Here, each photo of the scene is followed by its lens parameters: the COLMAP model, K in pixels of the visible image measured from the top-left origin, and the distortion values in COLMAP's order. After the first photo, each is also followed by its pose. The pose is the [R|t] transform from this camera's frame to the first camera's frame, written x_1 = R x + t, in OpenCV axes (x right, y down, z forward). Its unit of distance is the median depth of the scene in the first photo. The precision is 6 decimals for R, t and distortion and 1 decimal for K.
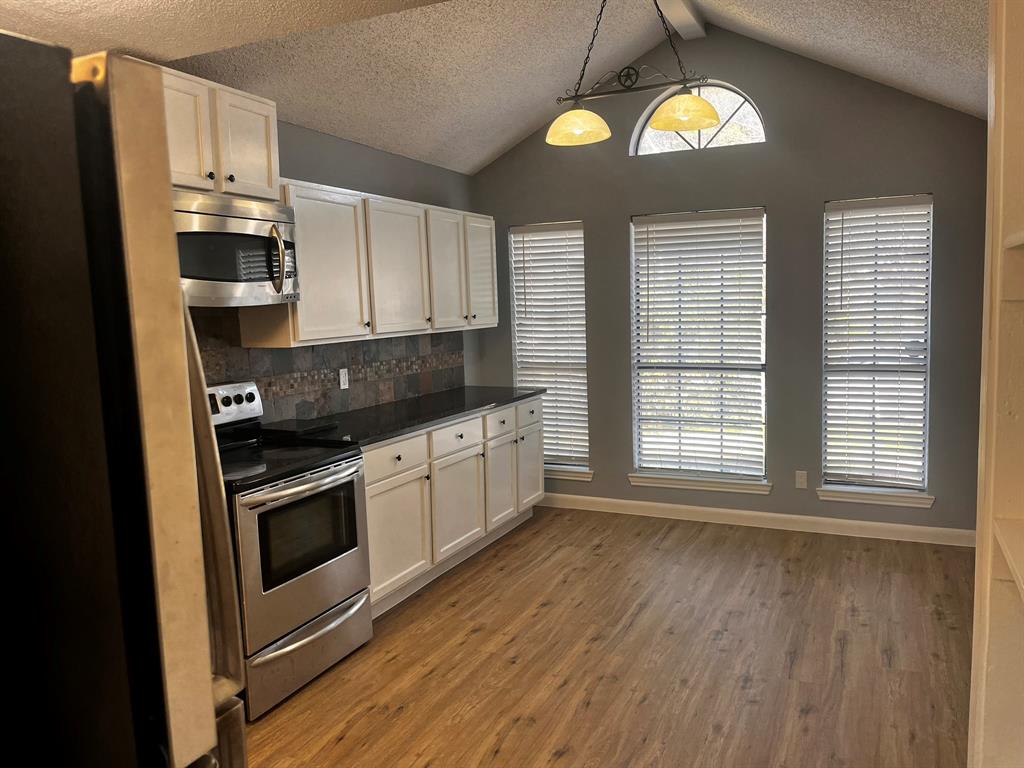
lens RADIAL K [[788.2, 0, 509.6], [0, 788.2, 382.7], [0, 0, 1]] dist [0.043443, -0.059922]
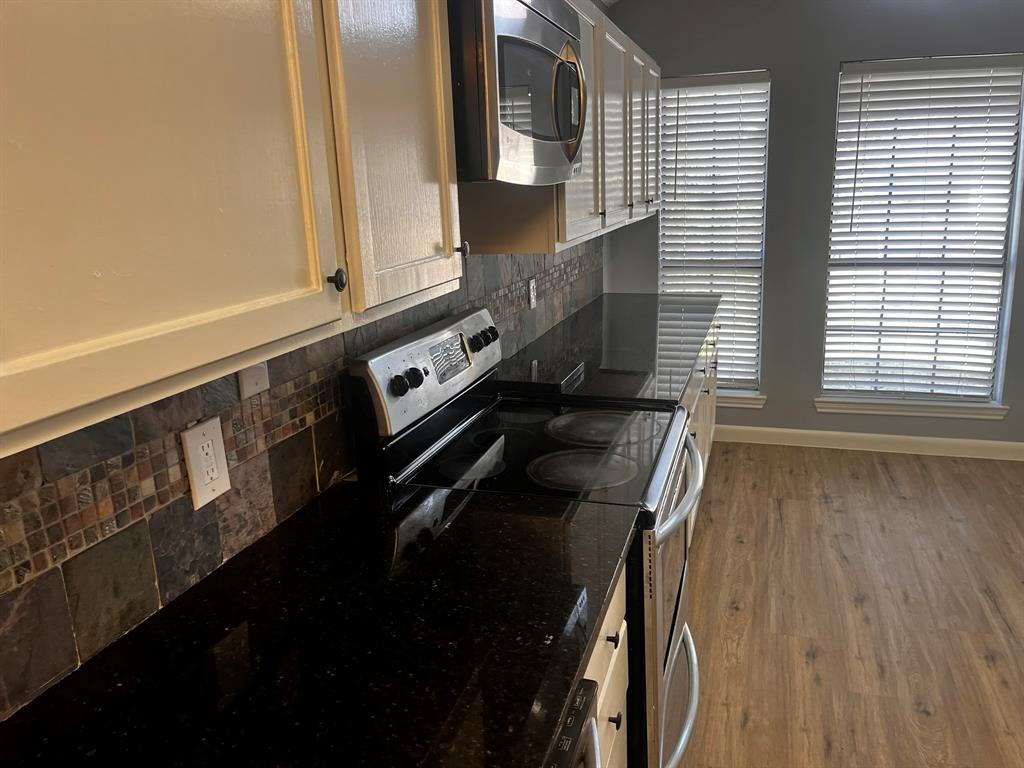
lens RADIAL K [[788.2, 0, 509.6], [0, 788.2, 382.7], [0, 0, 1]] dist [0.043443, -0.059922]
pose [[0.991052, -0.038289, 0.127864, -0.280544], [0.020076, 0.989834, 0.140804, -0.022360], [-0.131955, -0.136977, 0.981746, 0.266697]]
